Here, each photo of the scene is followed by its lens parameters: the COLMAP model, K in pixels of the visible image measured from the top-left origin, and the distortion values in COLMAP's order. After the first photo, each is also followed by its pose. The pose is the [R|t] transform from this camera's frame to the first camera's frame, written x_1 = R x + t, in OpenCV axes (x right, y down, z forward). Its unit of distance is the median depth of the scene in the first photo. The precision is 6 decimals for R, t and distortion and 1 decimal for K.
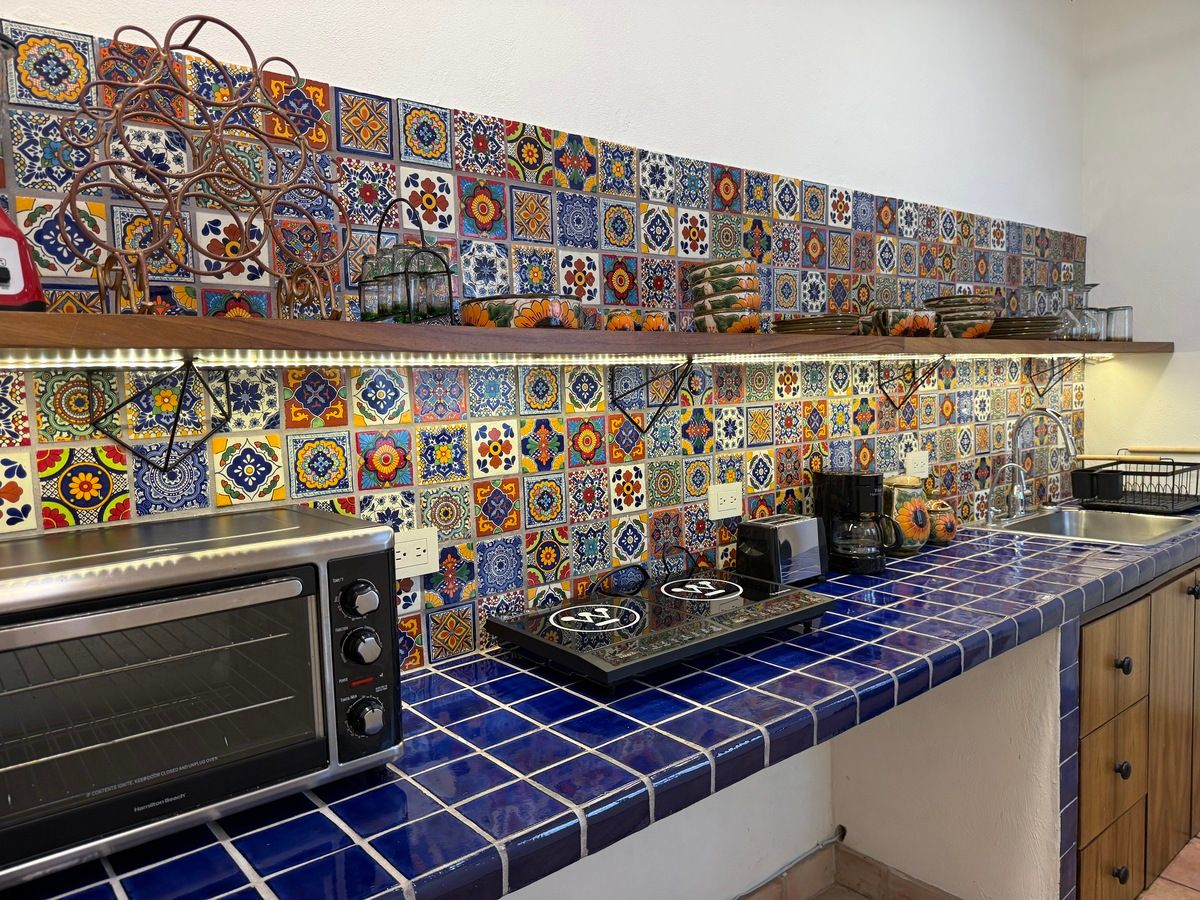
lens RADIAL K [[839.9, 0, 595.2], [0, 839.9, 457.5], [0, 0, 1]] dist [0.043018, -0.057965]
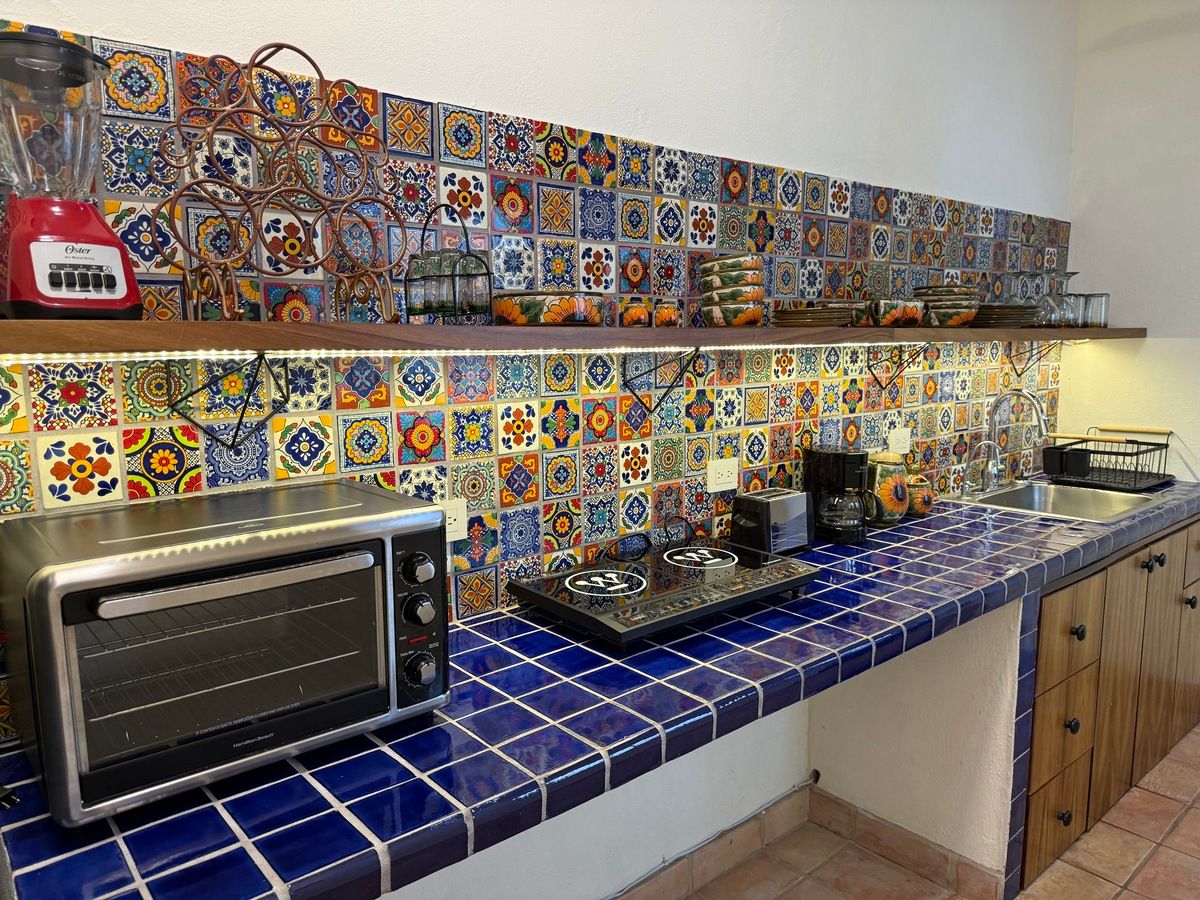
lens RADIAL K [[839.9, 0, 593.6], [0, 839.9, 456.6], [0, 0, 1]] dist [0.043018, -0.057965]
pose [[0.999487, 0.024872, 0.020202, -0.038457], [-0.026019, 0.997940, 0.058647, -0.035338], [-0.018701, -0.059142, 0.998074, -0.085065]]
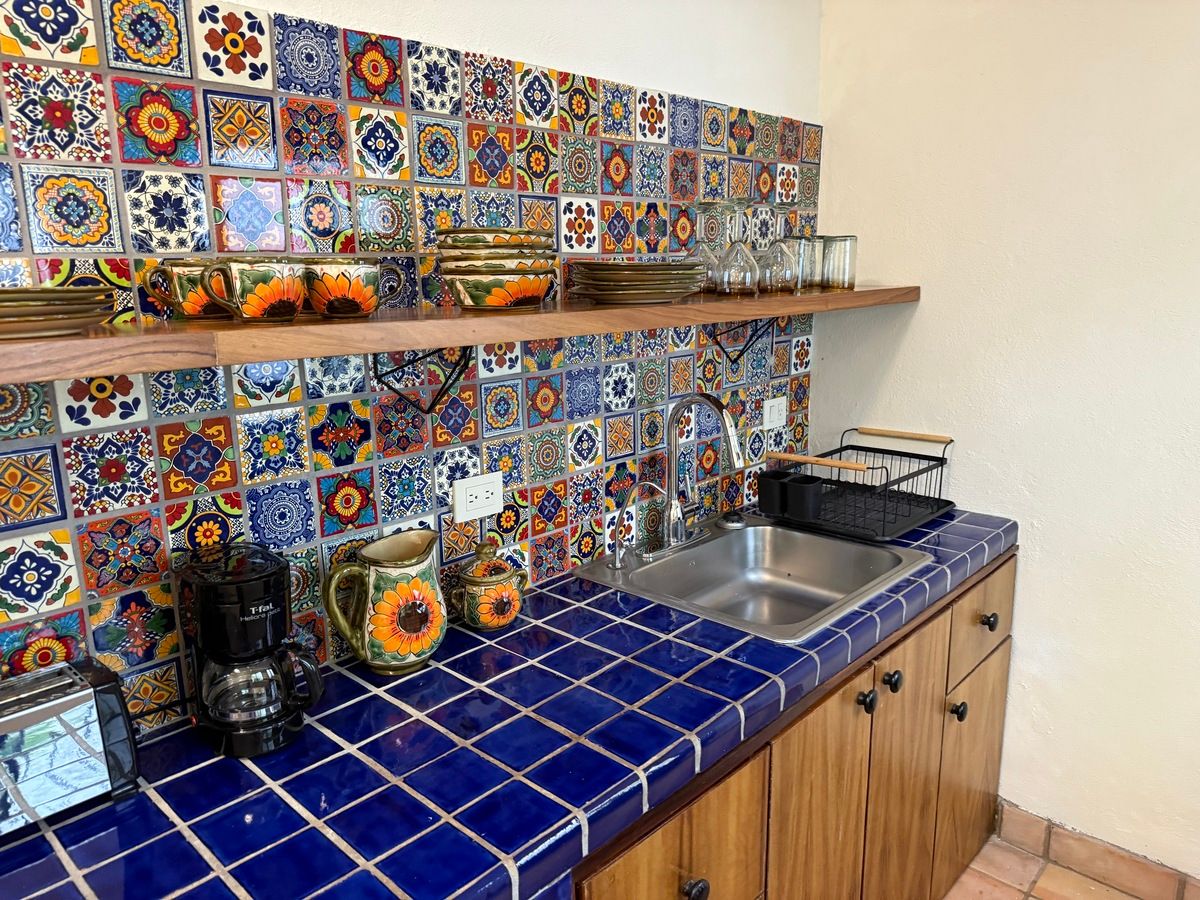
lens RADIAL K [[839.9, 0, 590.7], [0, 839.9, 459.5], [0, 0, 1]] dist [0.043018, -0.057965]
pose [[0.992564, -0.003259, 0.121682, 0.566350], [-0.014191, 0.989727, 0.142265, -0.157211], [-0.120896, -0.142934, 0.982321, 0.554954]]
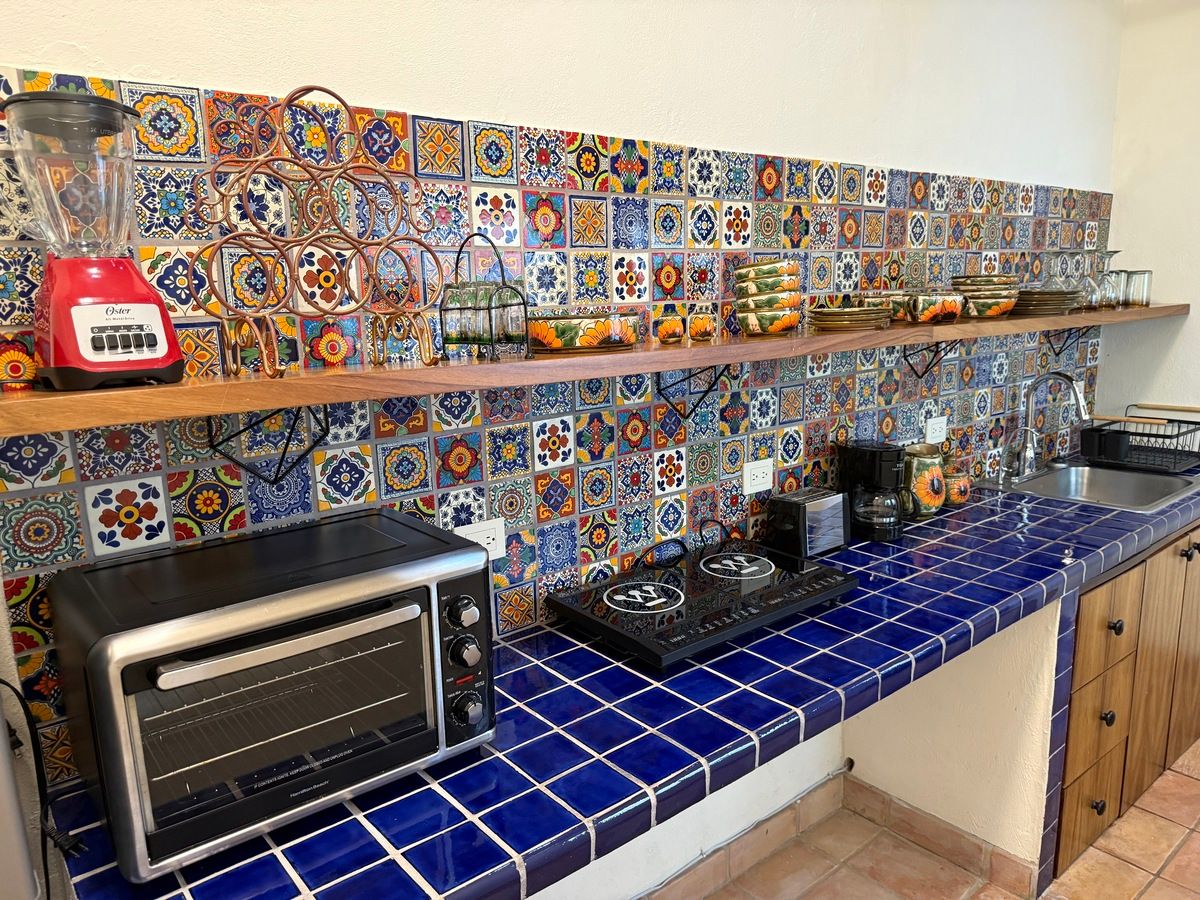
lens RADIAL K [[839.9, 0, 599.5], [0, 839.9, 458.6], [0, 0, 1]] dist [0.043018, -0.057965]
pose [[0.999950, 0.010011, -0.000800, -0.053548], [-0.009853, 0.993355, 0.114666, -0.105477], [0.001943, -0.114652, 0.993404, -0.076585]]
